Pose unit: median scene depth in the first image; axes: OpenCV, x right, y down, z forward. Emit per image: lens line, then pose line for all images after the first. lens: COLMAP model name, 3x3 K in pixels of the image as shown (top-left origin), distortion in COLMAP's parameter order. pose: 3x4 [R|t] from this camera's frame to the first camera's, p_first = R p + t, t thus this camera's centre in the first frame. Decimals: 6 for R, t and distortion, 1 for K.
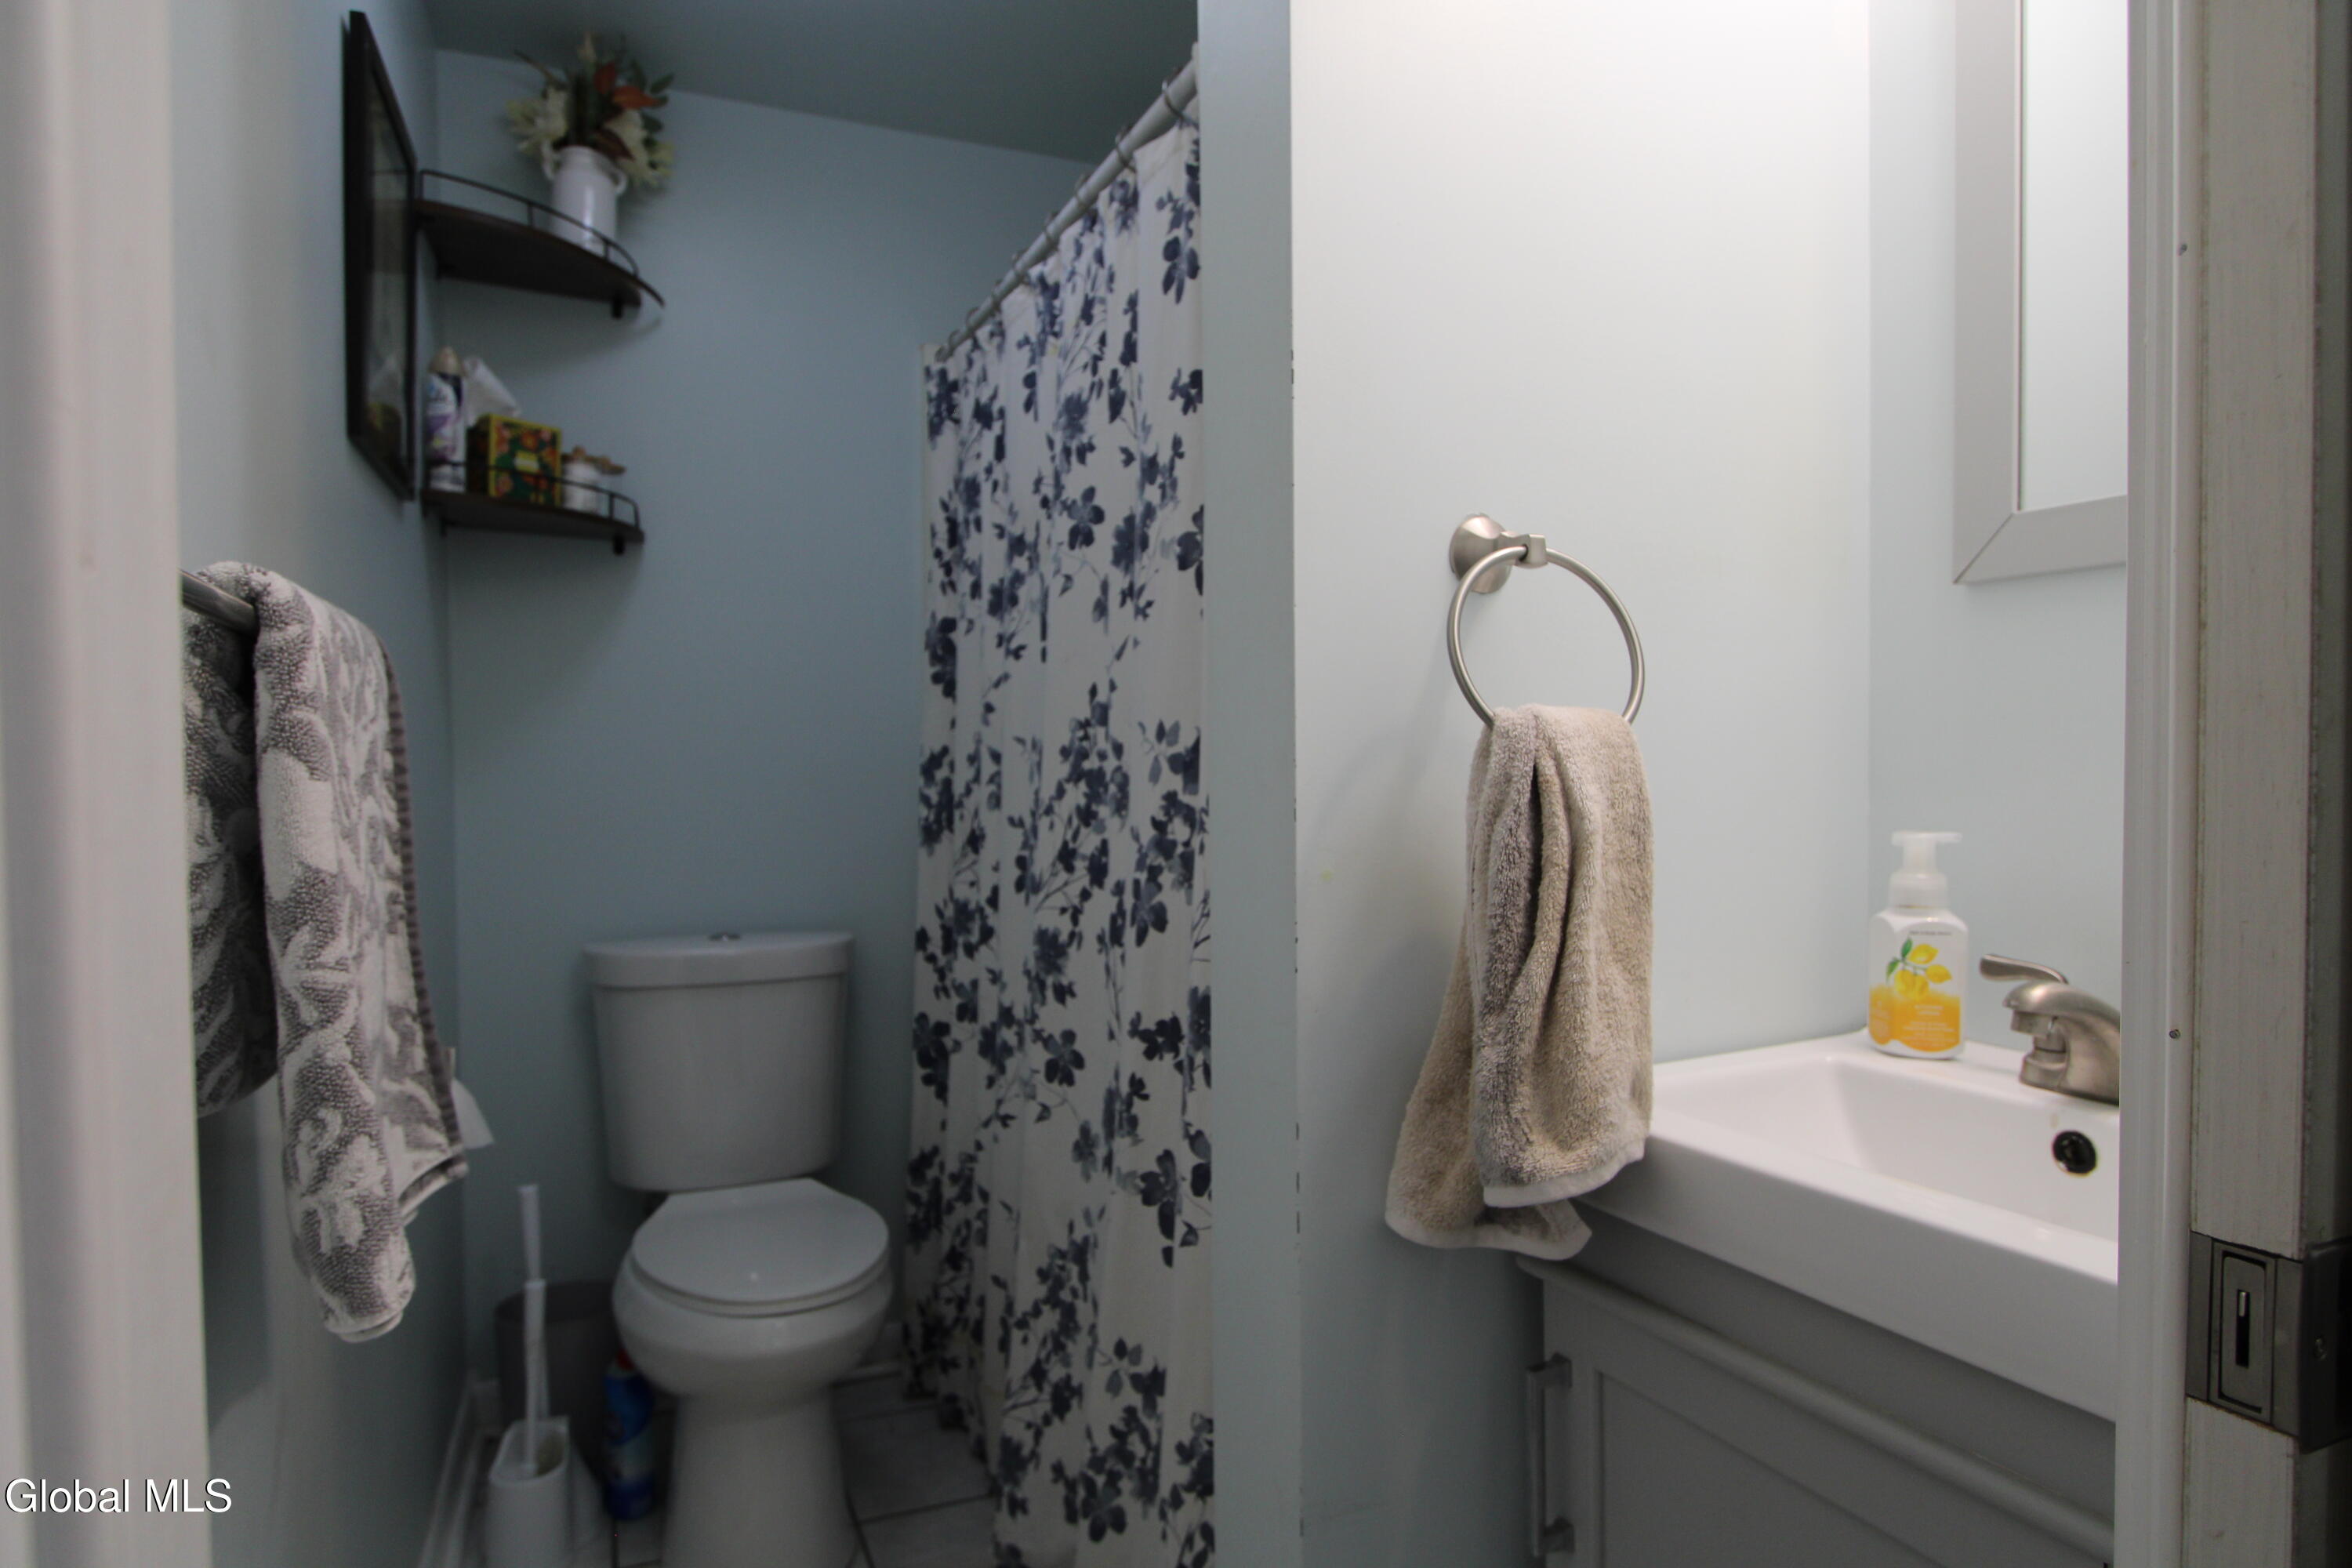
lens RADIAL K [[1338.7, 0, 1160.3], [0, 1338.7, 792.7], [0, 0, 1]] dist [-0.030458, 0.020135]
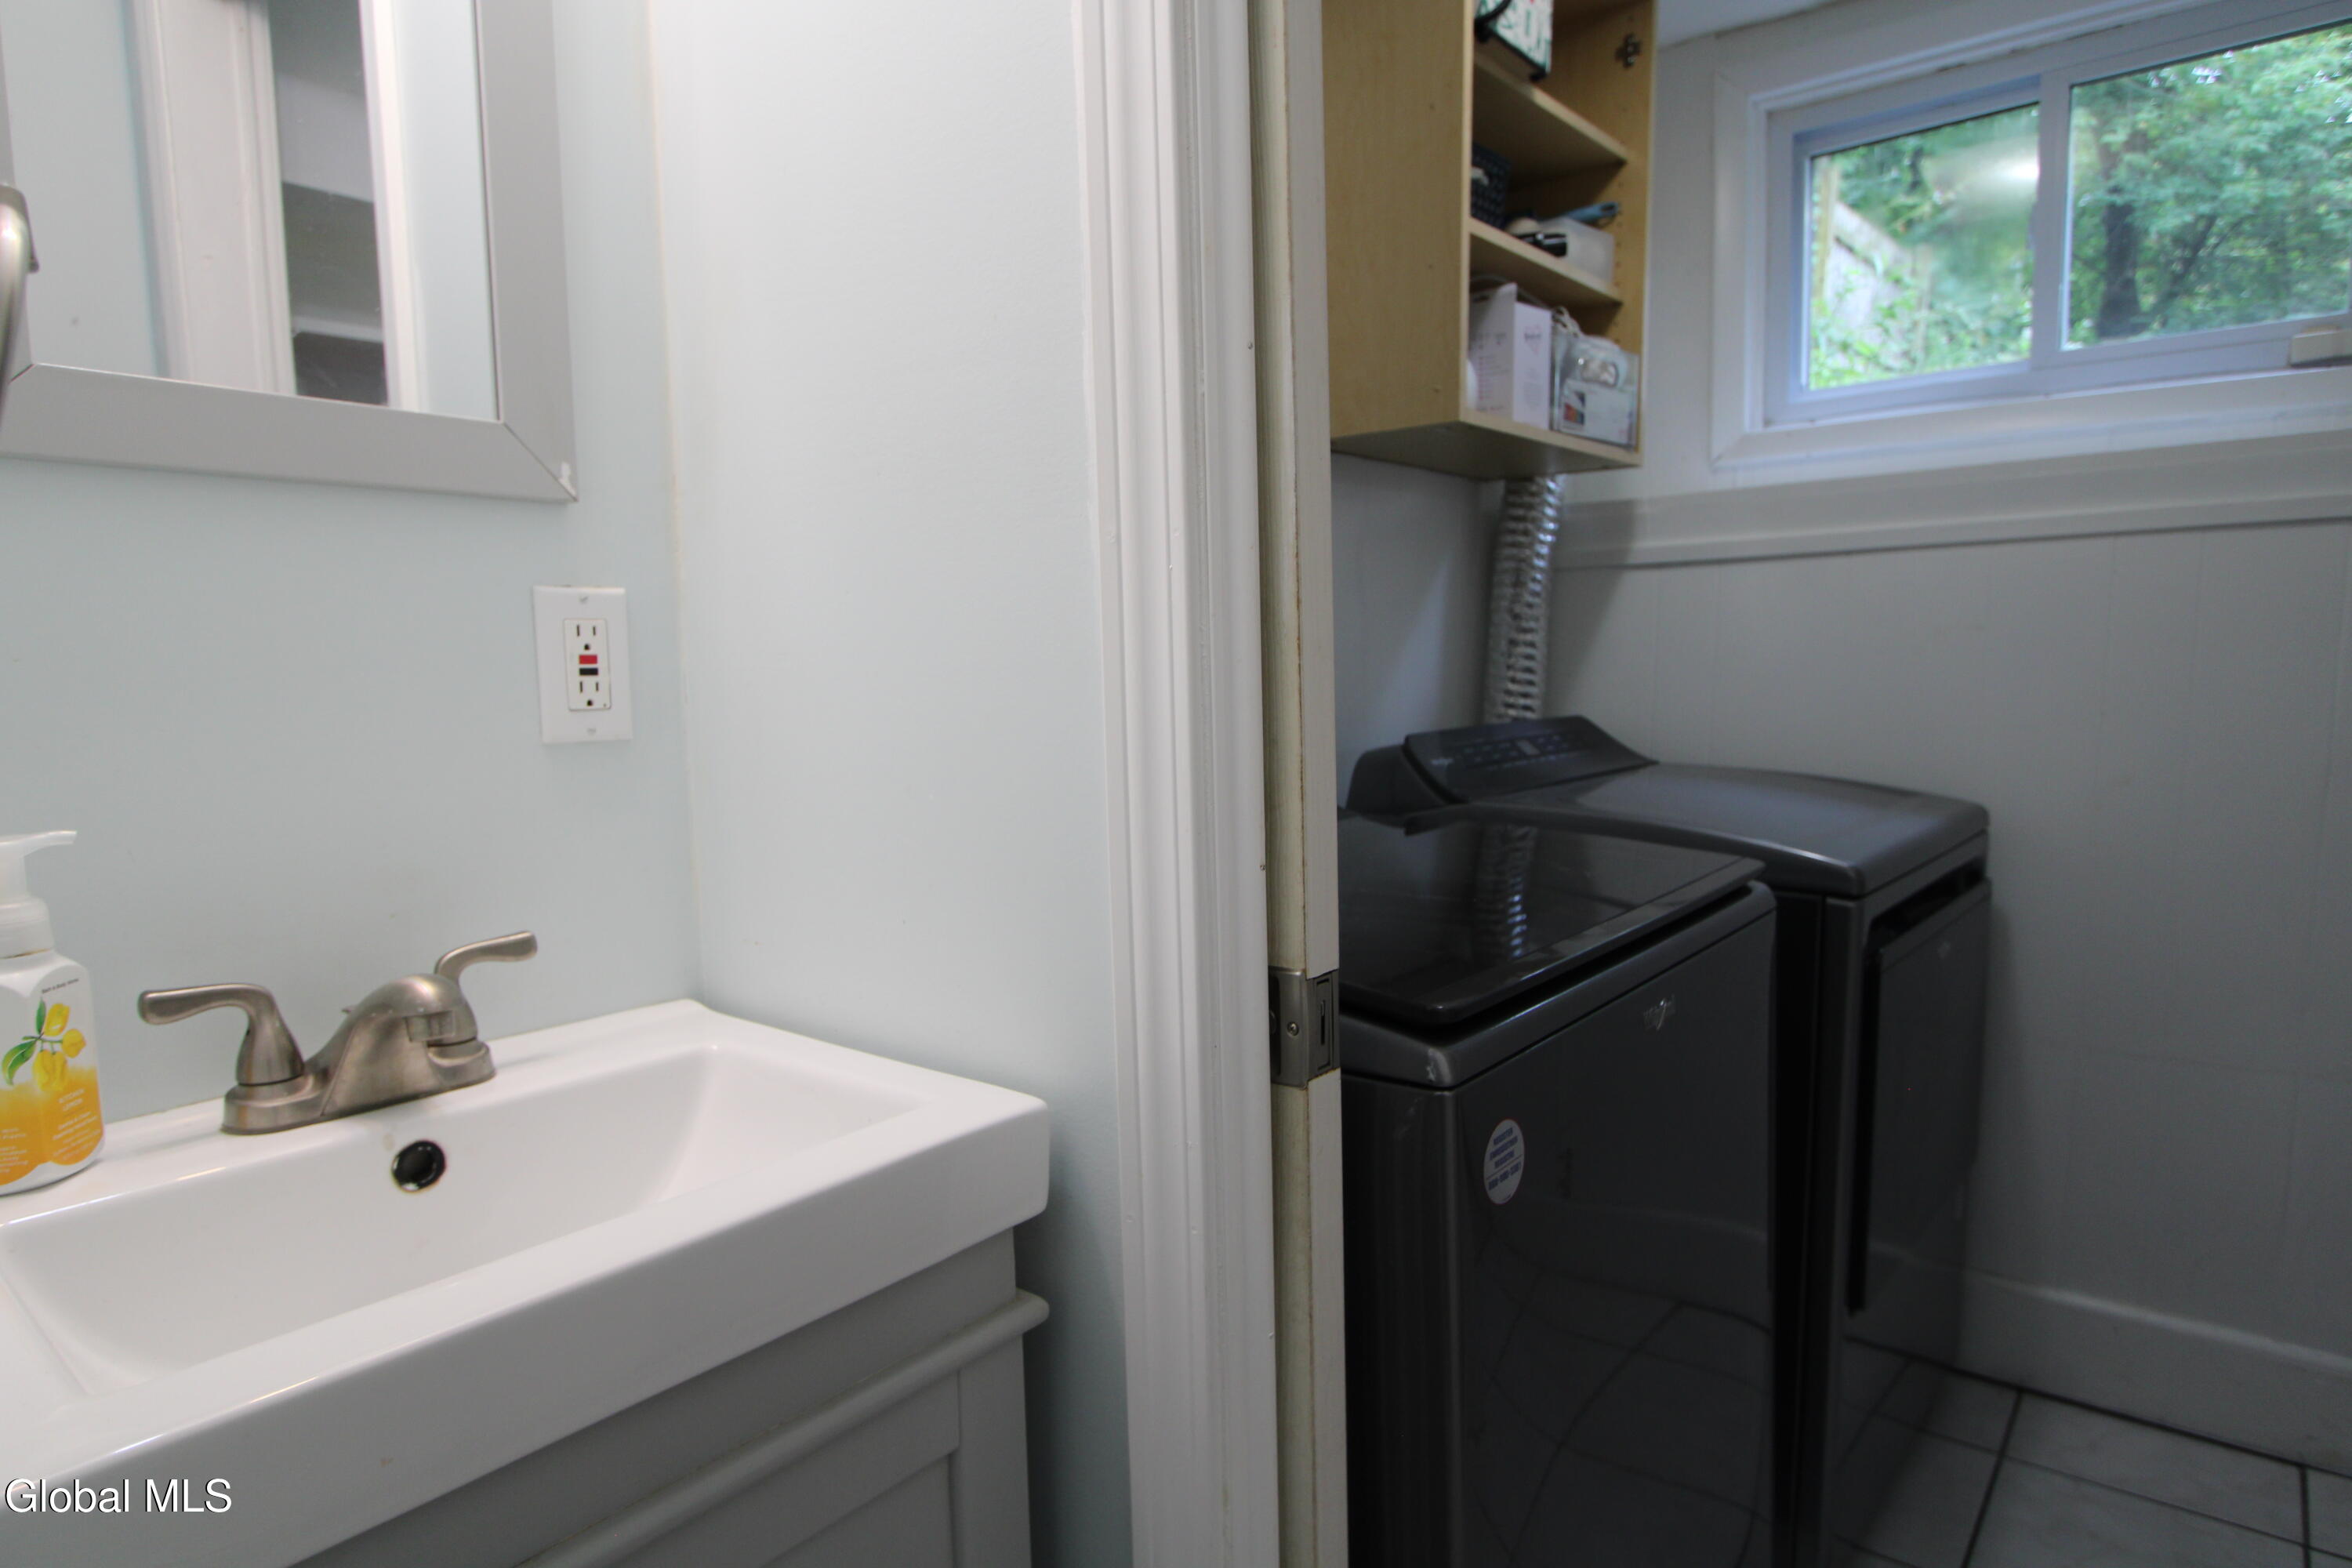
lens RADIAL K [[1338.7, 0, 1160.3], [0, 1338.7, 792.7], [0, 0, 1]] dist [-0.030458, 0.020135]
pose [[-0.470069, -0.052169, 0.881087, -0.252942], [0.043032, 0.995710, 0.081914, -0.020091], [-0.881580, 0.076420, -0.465807, 0.819563]]
